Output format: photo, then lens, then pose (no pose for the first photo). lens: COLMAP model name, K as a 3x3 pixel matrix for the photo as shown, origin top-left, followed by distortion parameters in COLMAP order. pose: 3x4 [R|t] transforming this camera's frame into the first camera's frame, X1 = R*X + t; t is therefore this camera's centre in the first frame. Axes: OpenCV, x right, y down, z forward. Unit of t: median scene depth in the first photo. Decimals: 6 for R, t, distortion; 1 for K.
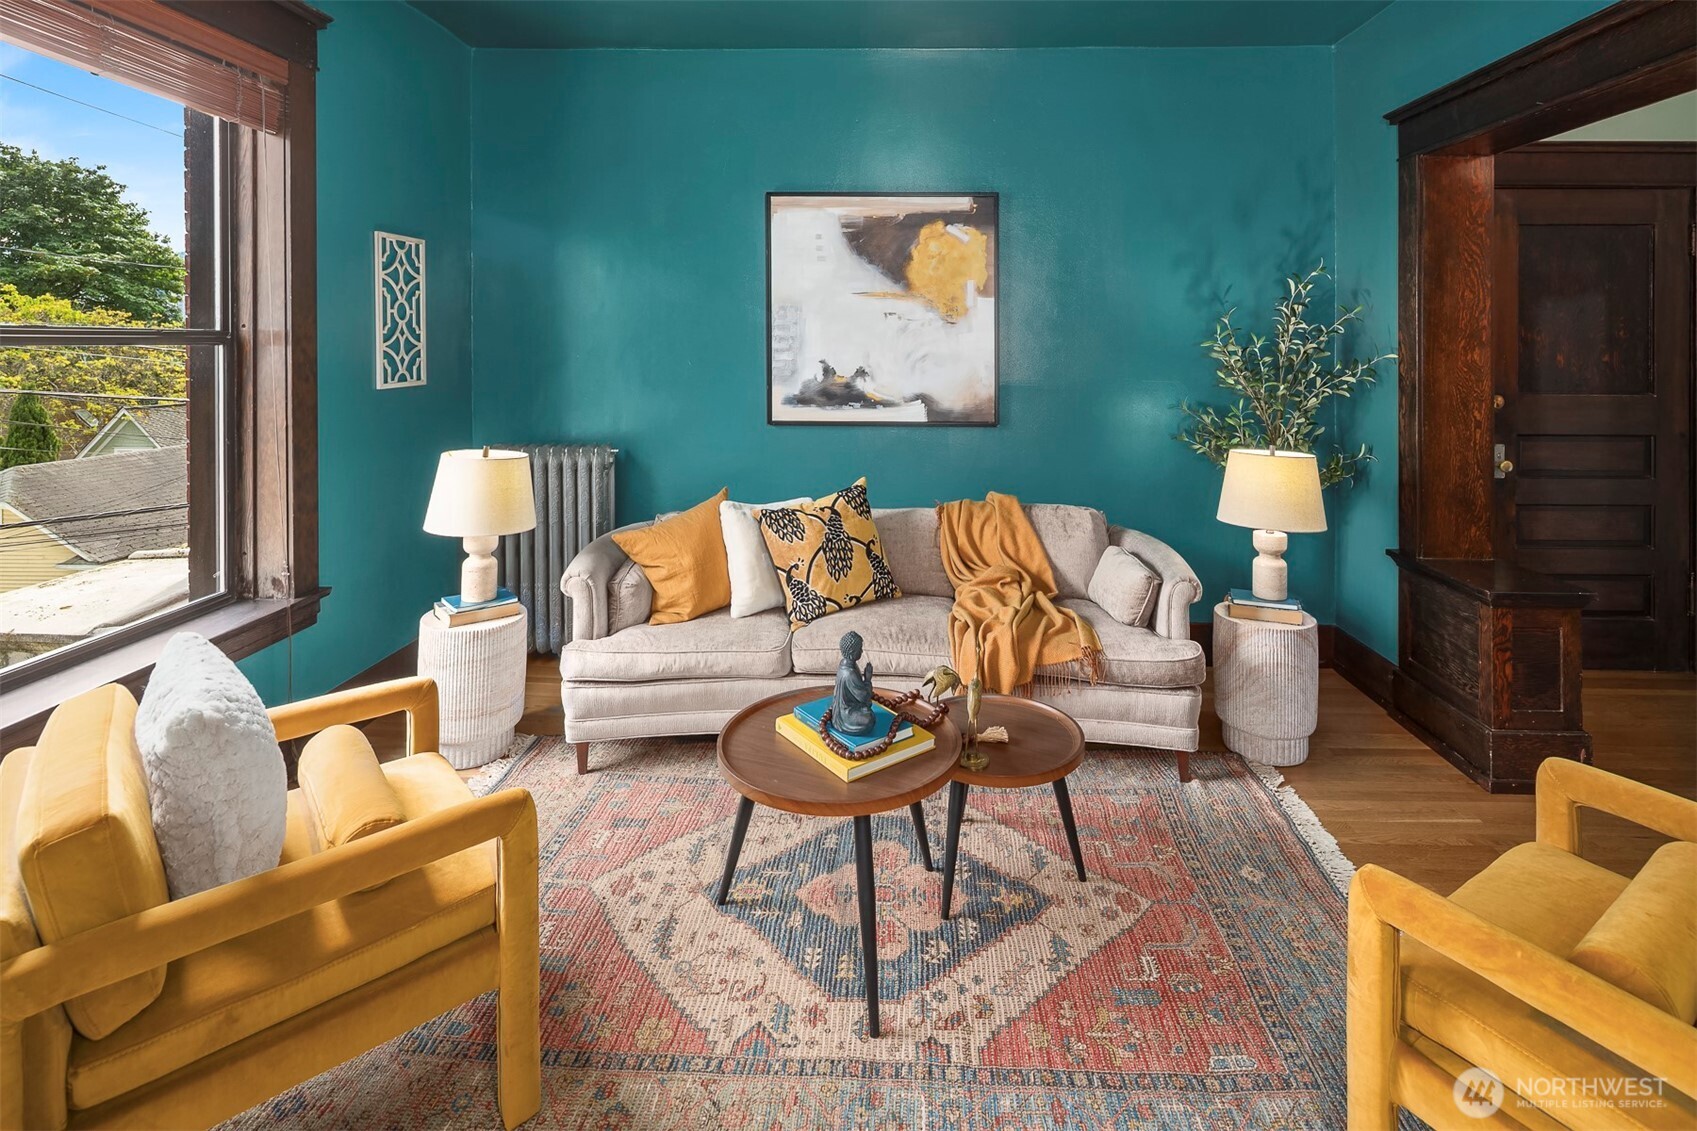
lens RADIAL K [[814.7, 0, 842.5], [0, 814.7, 365.4], [0, 0, 1]] dist [0.009600, -0.000586]
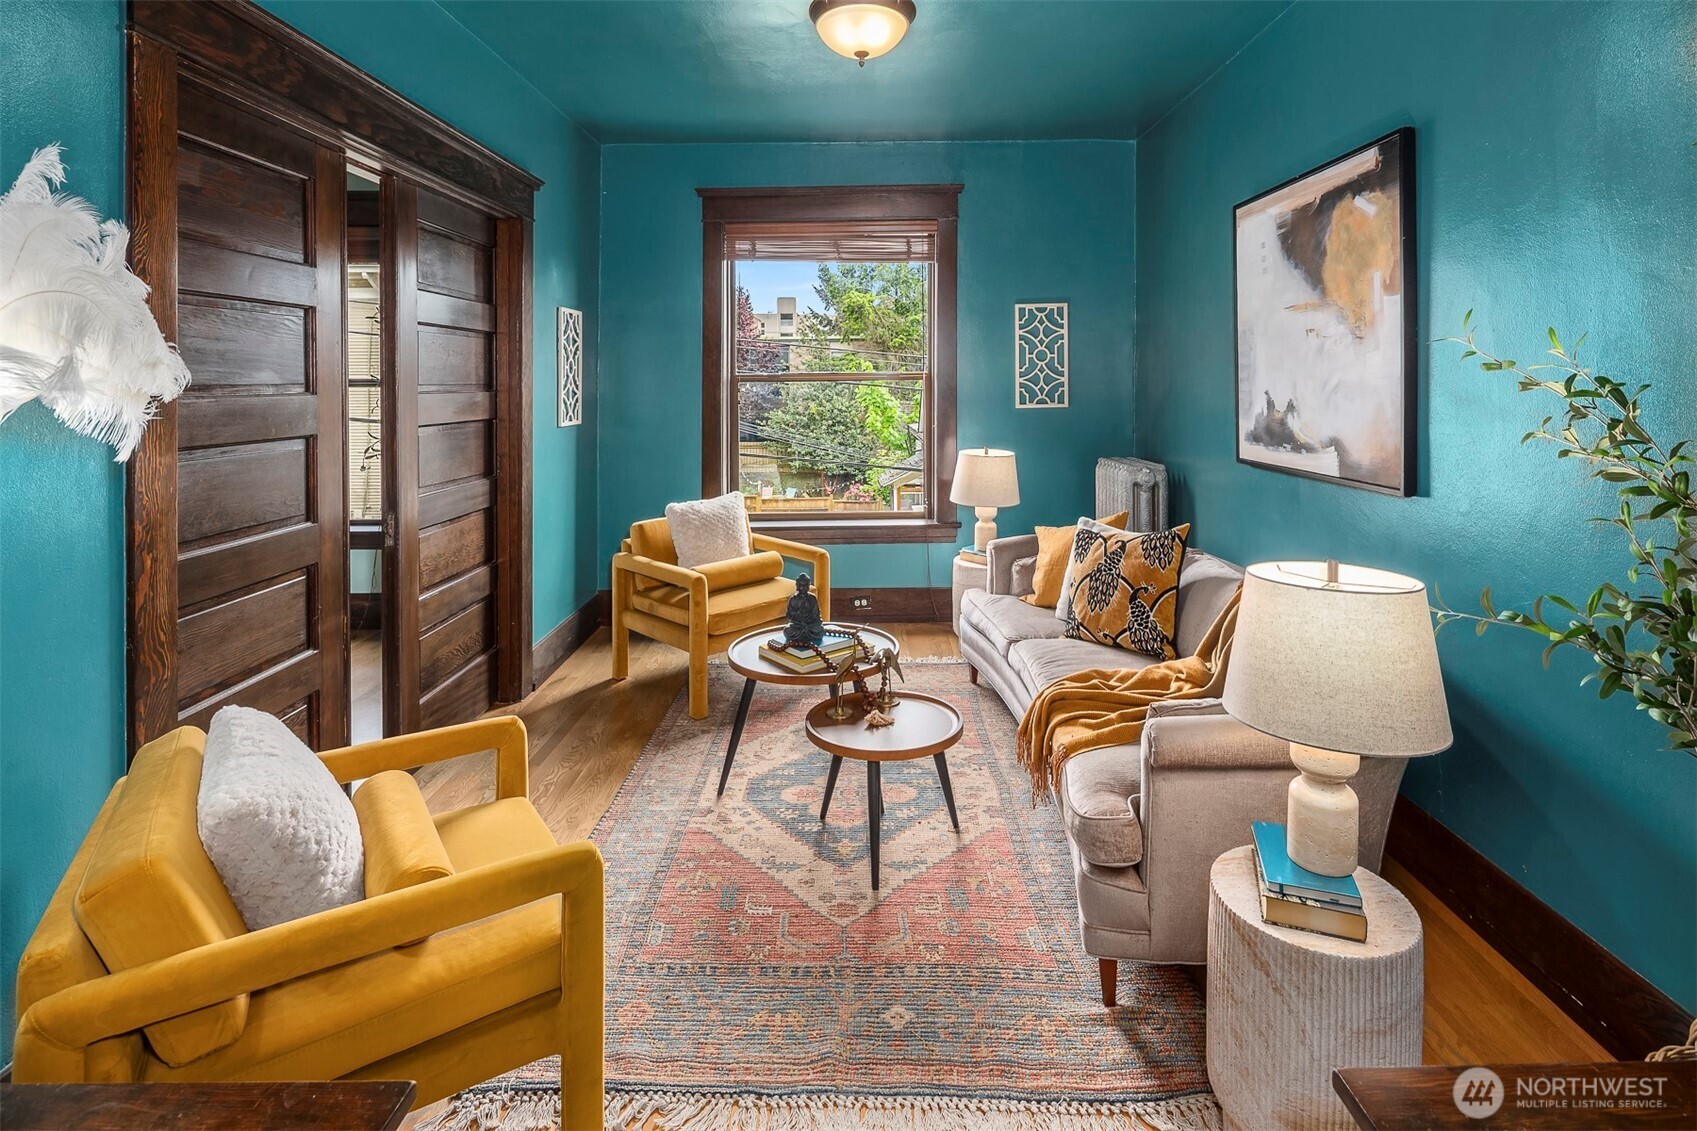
lens RADIAL K [[833.0, 0, 915.2], [0, 833.0, 363.0], [0, 0, 1]] dist [0.000877, -0.000507]
pose [[0.093399, -0.030210, -0.995170, 0.799365], [-0.016106, 0.999363, -0.031849, -0.001860], [0.995498, 0.019003, 0.092853, 0.563318]]
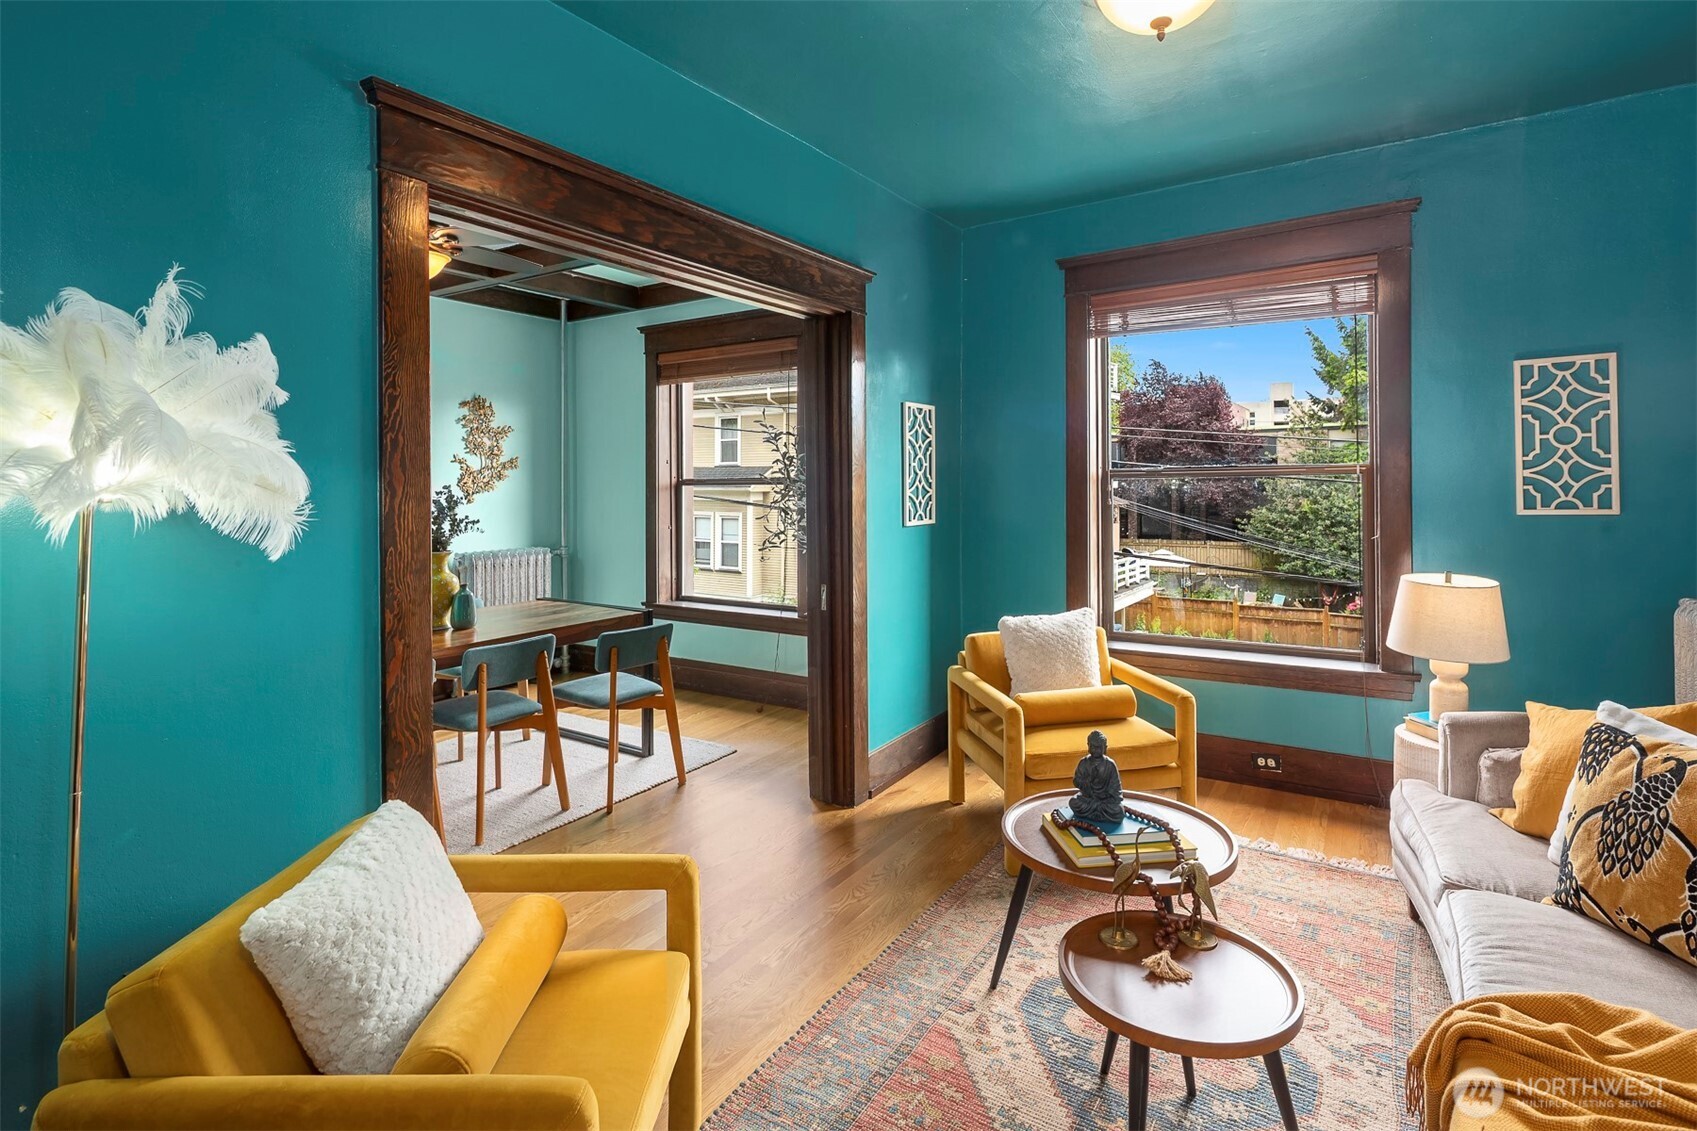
lens RADIAL K [[837.4, 0, 885.8], [0, 837.4, 465.5], [0, 0, 1]] dist [0.003433, -0.004930]
pose [[-0.483471, -0.018313, -0.875169, 0.620380], [-0.011777, 0.999827, -0.014415, -0.006391], [0.875281, 0.003338, -0.483603, 0.681622]]
